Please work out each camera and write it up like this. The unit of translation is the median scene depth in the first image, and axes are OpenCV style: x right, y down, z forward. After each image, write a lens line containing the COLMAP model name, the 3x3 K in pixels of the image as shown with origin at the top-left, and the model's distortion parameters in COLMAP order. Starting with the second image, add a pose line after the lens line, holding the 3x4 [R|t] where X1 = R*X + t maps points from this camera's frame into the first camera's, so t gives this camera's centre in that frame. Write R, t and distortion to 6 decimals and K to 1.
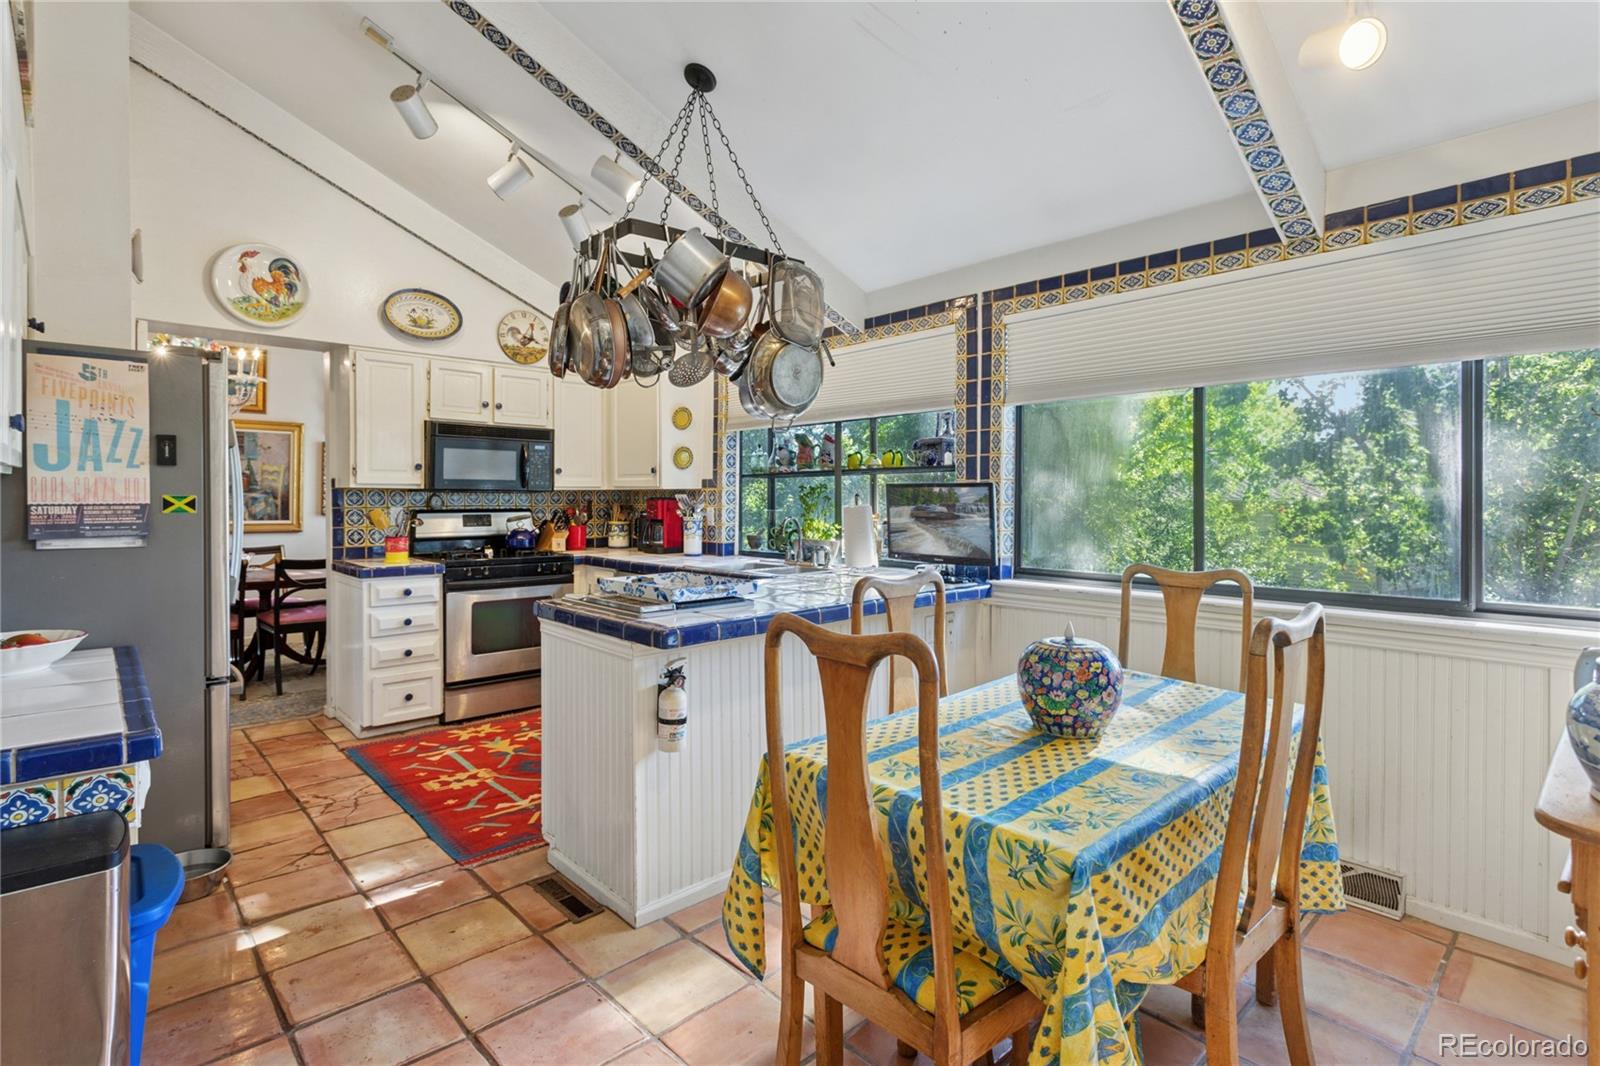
lens RADIAL K [[776.2, 0, 789.9], [0, 776.2, 493.9], [0, 0, 1]] dist [0.012545, 0.000193]
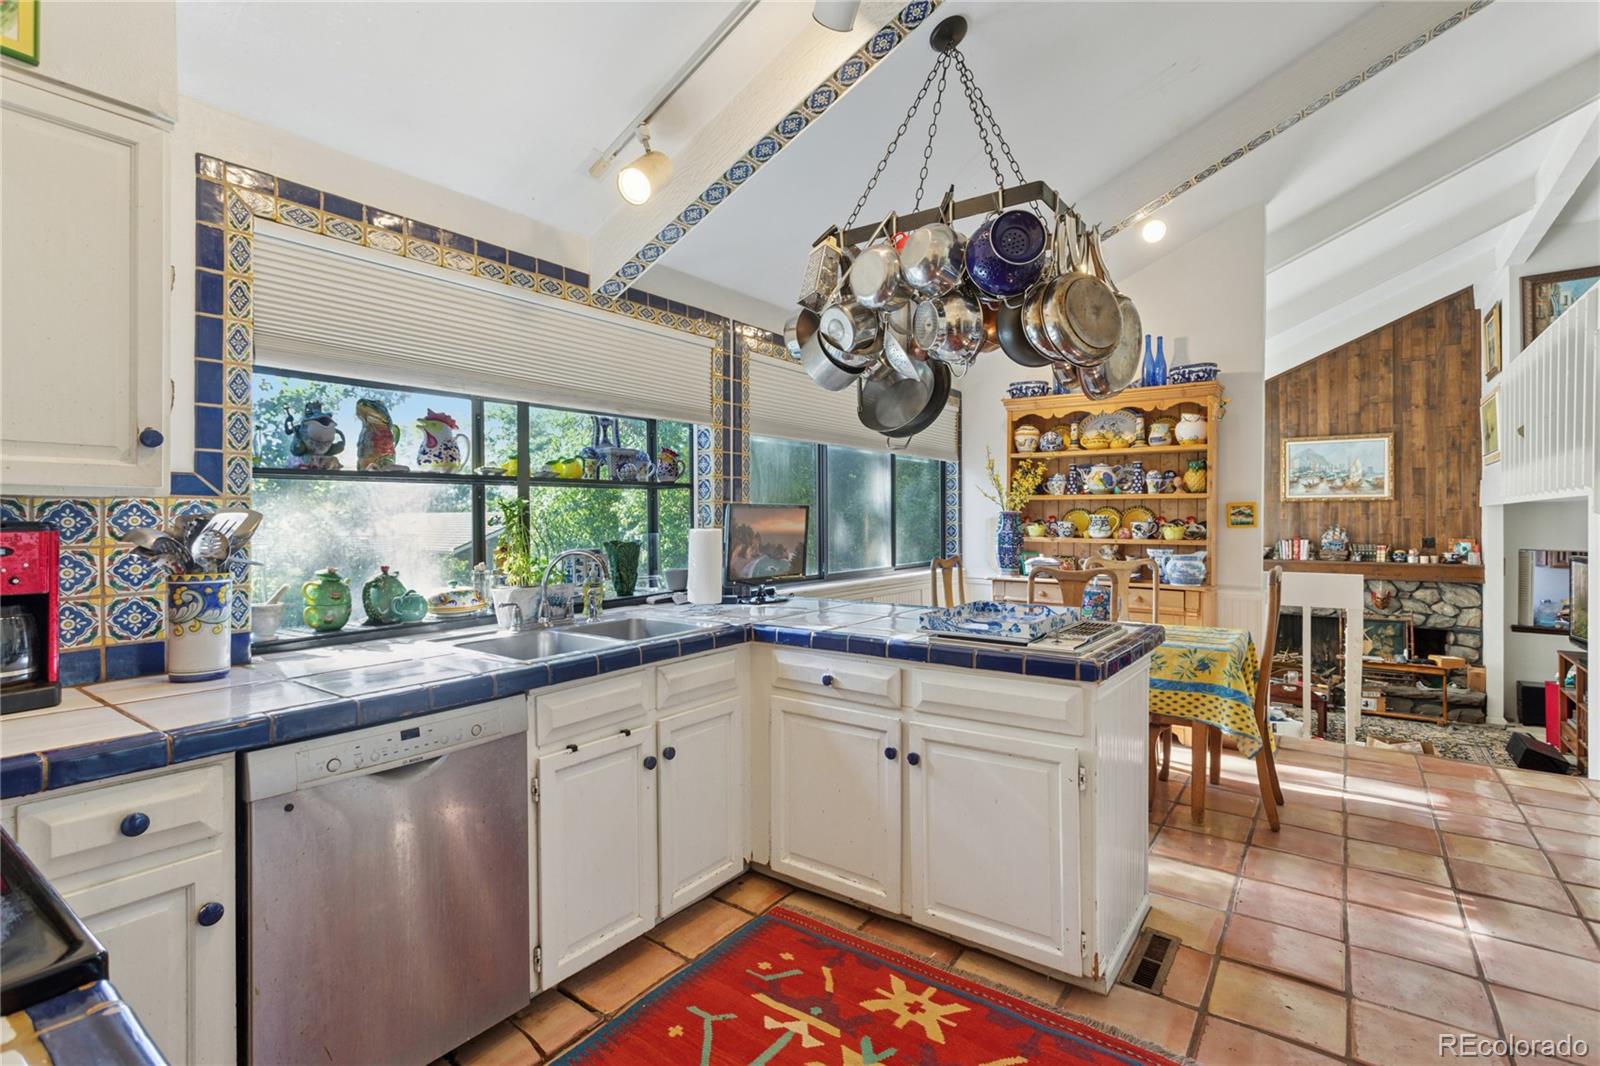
lens RADIAL K [[758.5, 0, 801.0], [0, 758.5, 512.8], [0, 0, 1]] dist [-0.000112, -0.000049]
pose [[-0.196757, 0.003404, 0.980446, -0.548440], [-0.005438, 0.999975, -0.004563, 0.000910], [-0.980437, -0.006229, -0.196733, 0.803442]]
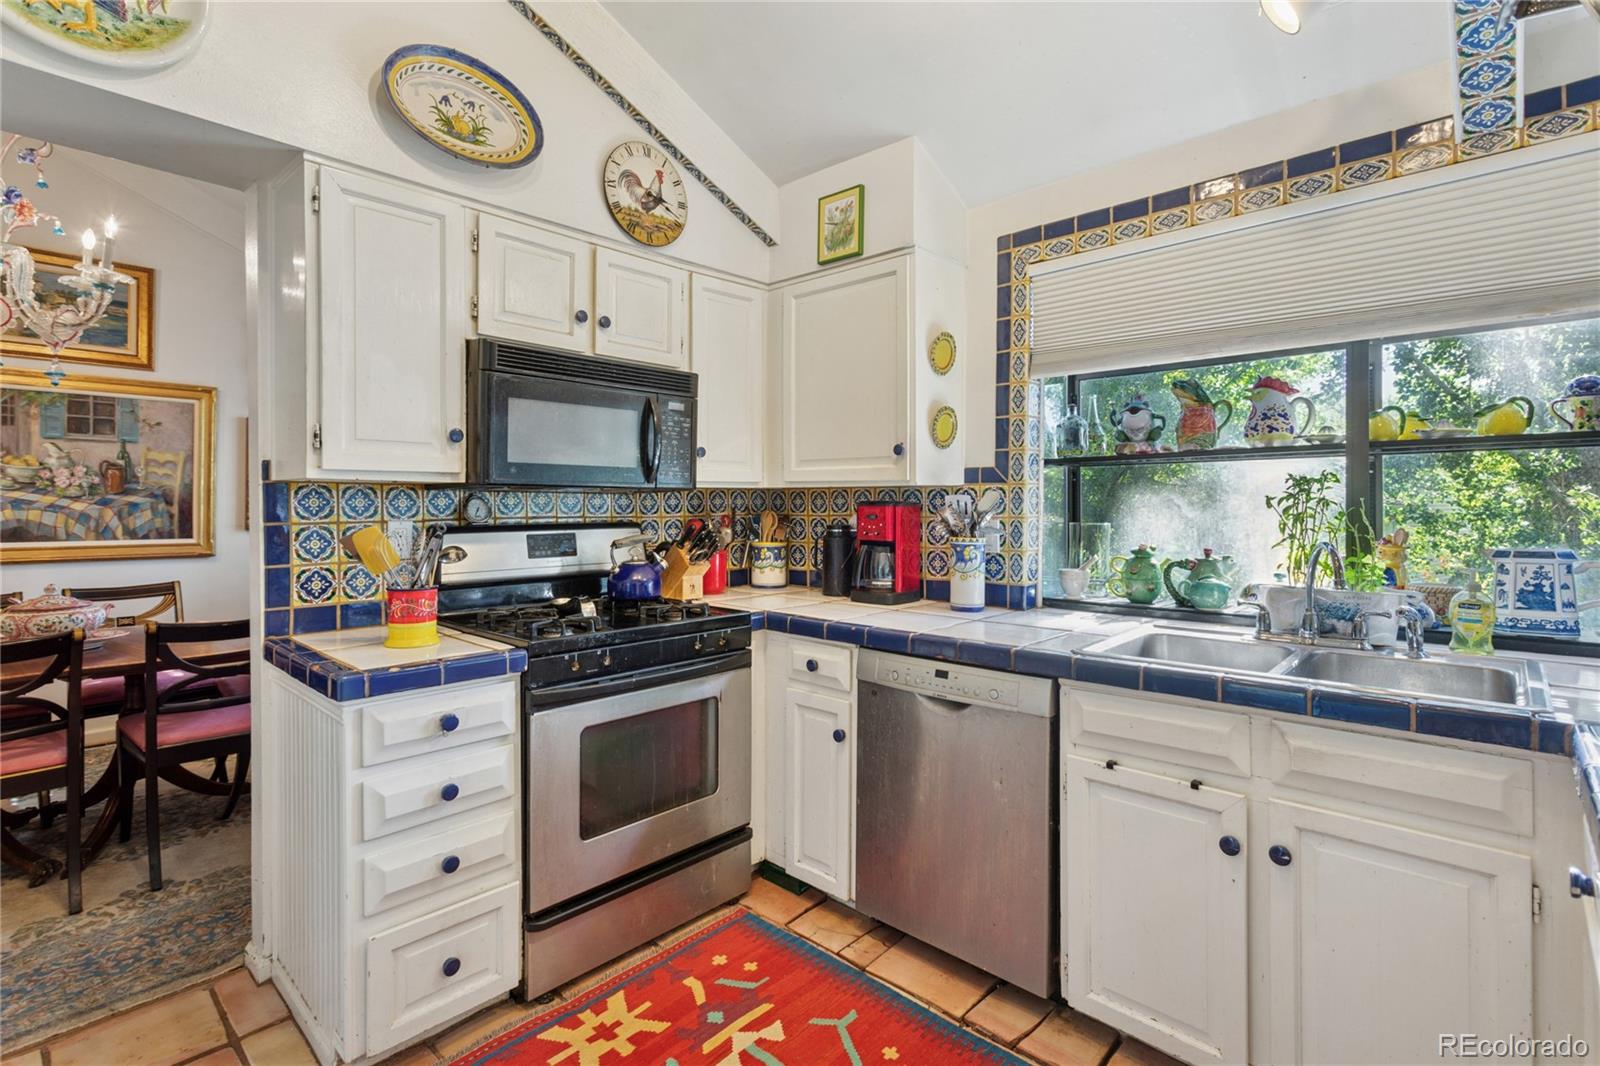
lens RADIAL K [[777.0, 0, 798.6], [0, 777.0, 499.0], [0, 0, 1]] dist [0.005548, 0.000975]
pose [[0.997366, -0.001227, 0.072516, -0.284324], [0.001268, 0.999999, -0.000523, 0.003628], [-0.072515, 0.000614, 0.997367, 0.482249]]
